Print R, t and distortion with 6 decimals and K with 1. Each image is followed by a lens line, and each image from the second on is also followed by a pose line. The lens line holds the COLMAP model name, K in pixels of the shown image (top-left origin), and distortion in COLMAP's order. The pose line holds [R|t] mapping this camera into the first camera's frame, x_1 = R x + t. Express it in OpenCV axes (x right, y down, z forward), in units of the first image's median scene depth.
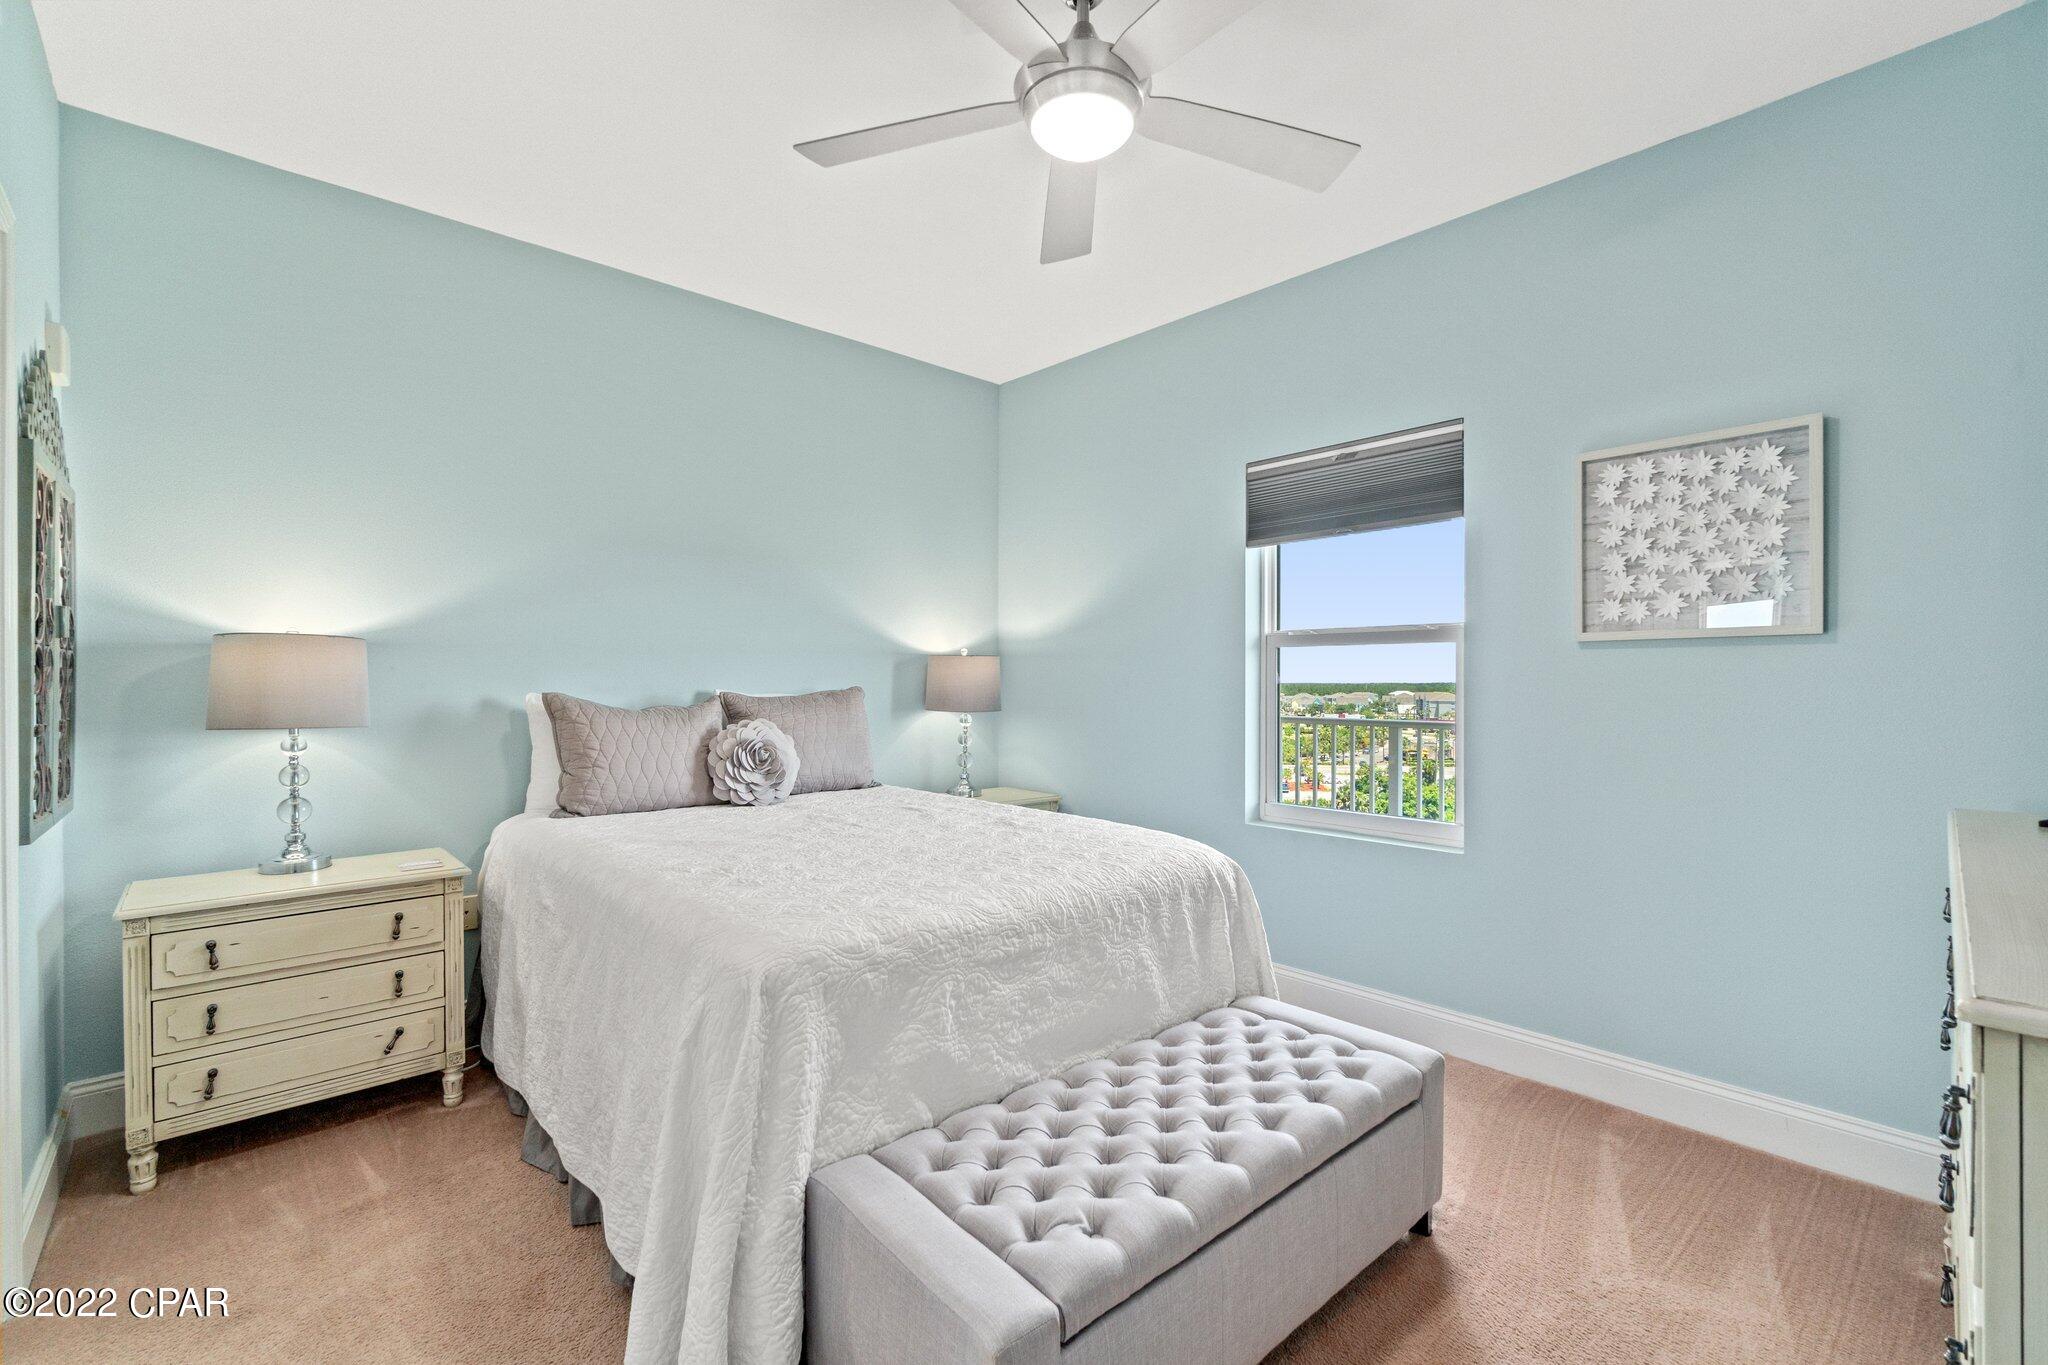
lens RADIAL K [[881.8, 0, 1018.5], [0, 881.8, 686.2], [0, 0, 1]] dist [-0.001894, 0.000314]
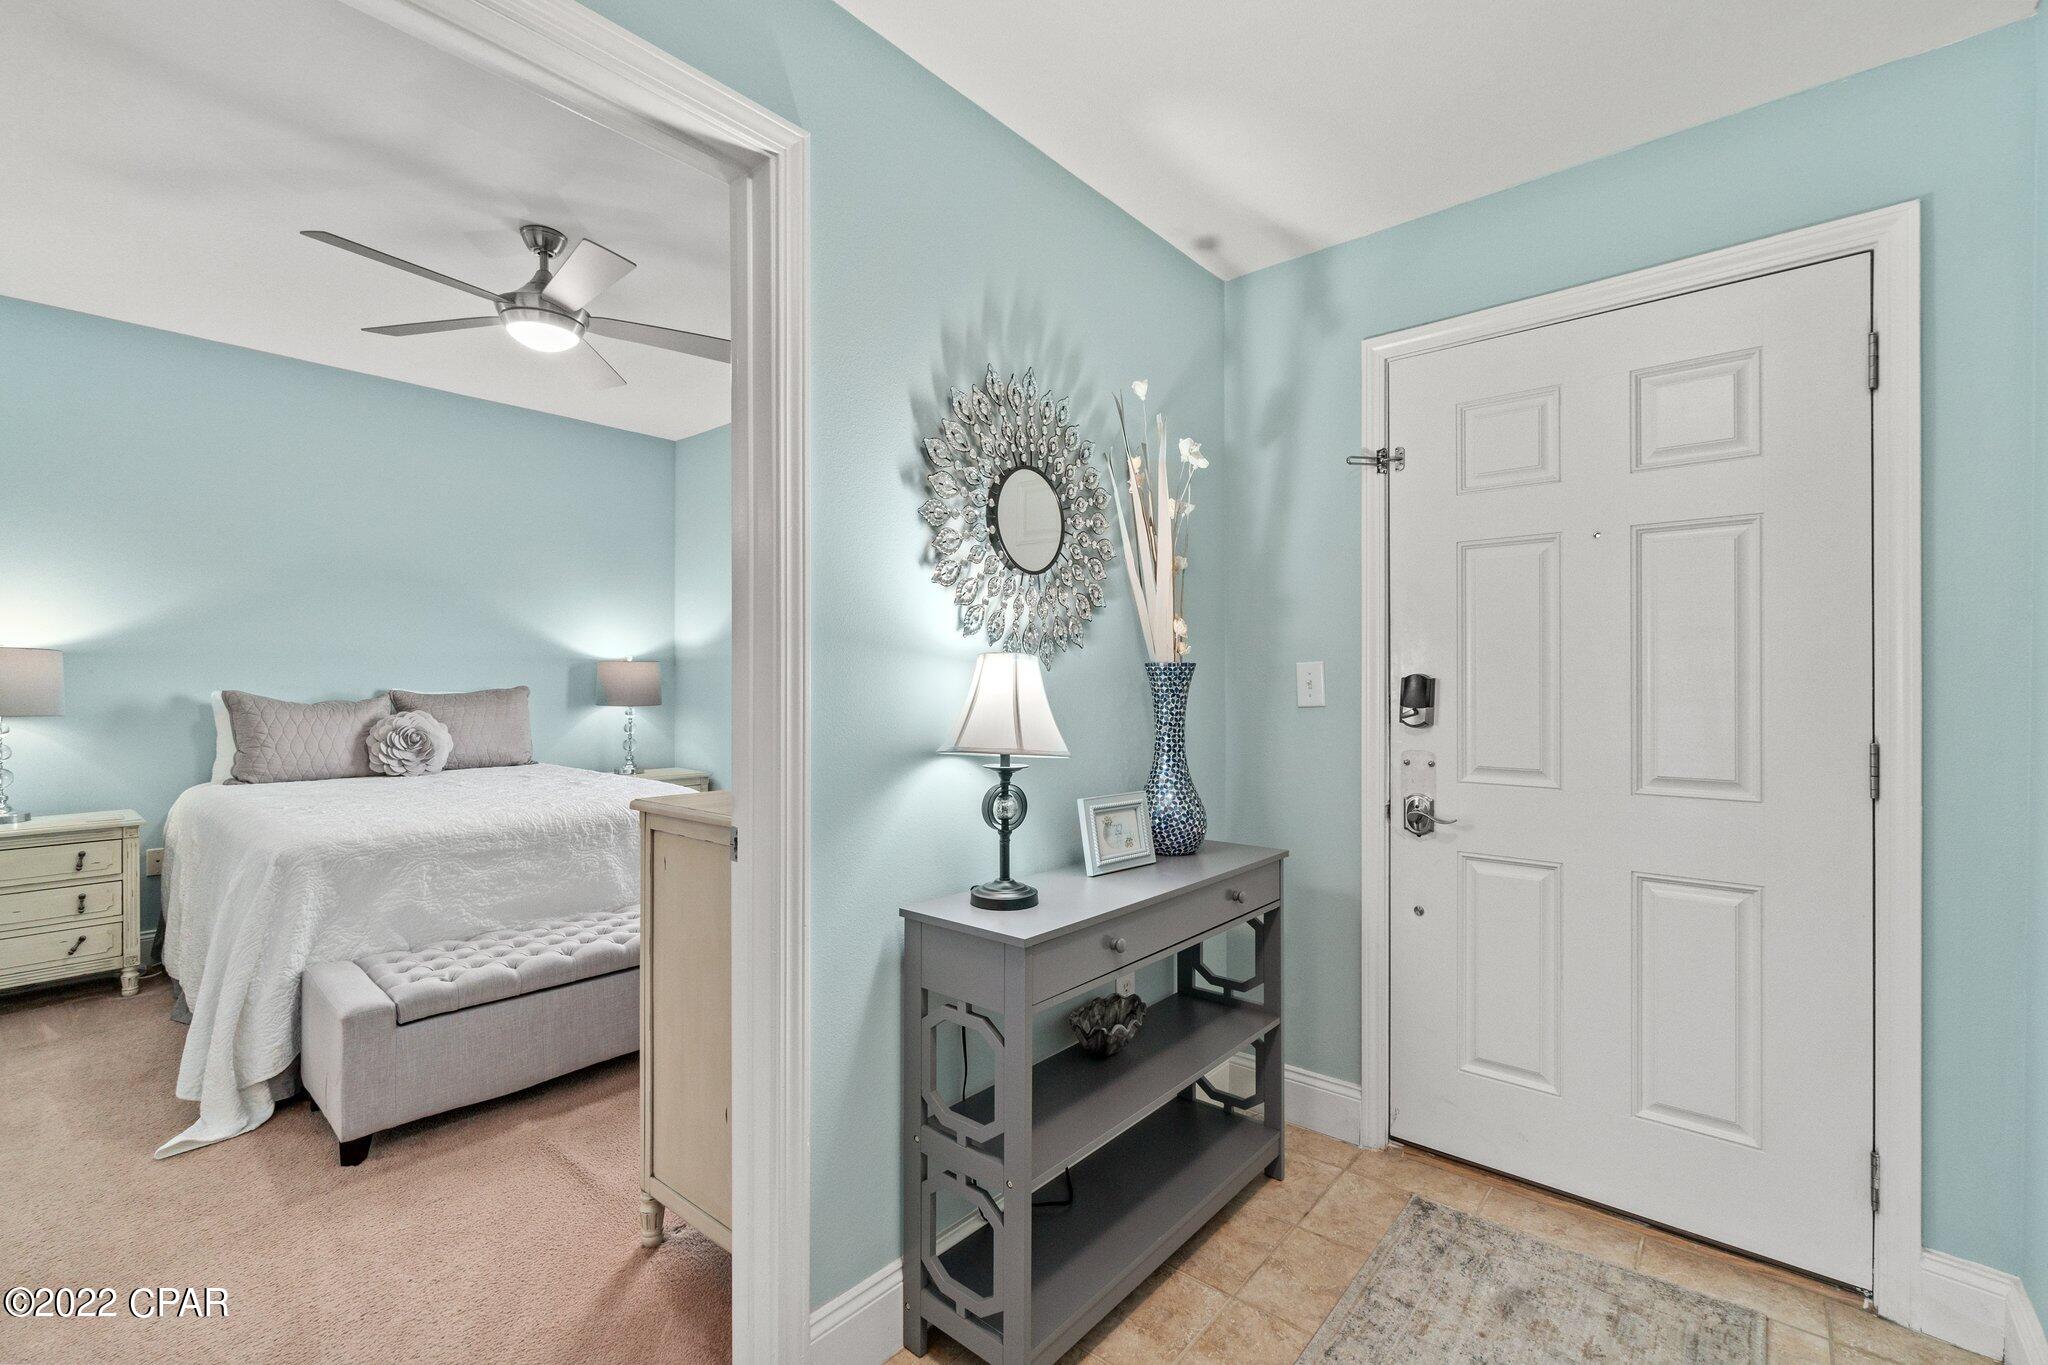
lens RADIAL K [[889.7, 0, 1024.0], [0, 889.7, 682.5], [0, 0, 1]] dist [-0.000414, -0.000026]
pose [[0.992283, 0.001889, 0.123981, 0.480599], [-0.001207, 0.999984, -0.005576, 0.001805], [-0.123990, 0.005383, 0.992269, -0.459730]]
